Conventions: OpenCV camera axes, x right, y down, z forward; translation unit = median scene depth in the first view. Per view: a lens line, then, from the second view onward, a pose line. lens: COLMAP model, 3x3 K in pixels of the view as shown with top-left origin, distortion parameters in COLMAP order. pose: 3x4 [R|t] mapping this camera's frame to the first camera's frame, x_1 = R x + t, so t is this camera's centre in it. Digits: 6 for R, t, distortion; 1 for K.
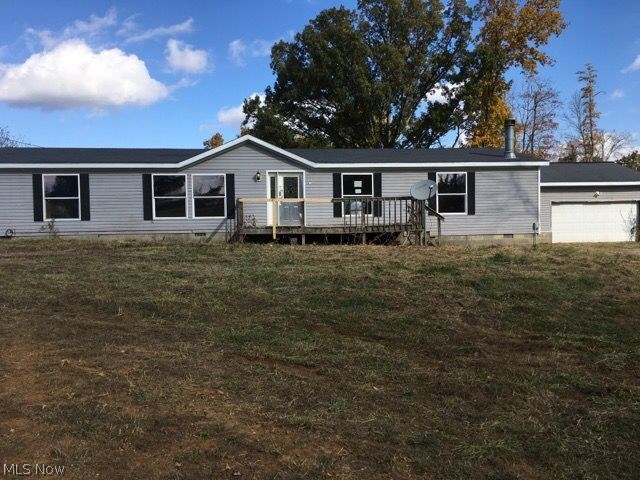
lens RADIAL K [[543.0, 0, 319.3], [0, 543.0, 240.7], [0, 0, 1]] dist [0.072004, -0.096885]
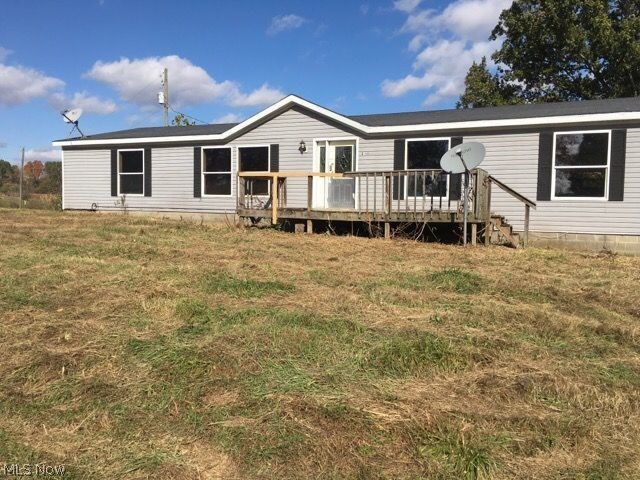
lens RADIAL K [[543.0, 0, 320.8], [0, 543.0, 238.6], [0, 0, 1]] dist [0.072004, -0.096885]
pose [[0.837482, 0.062336, -0.542897, 0.364128], [-0.050978, 0.998052, 0.035958, -0.012320], [0.544081, -0.002439, 0.839029, 0.340679]]
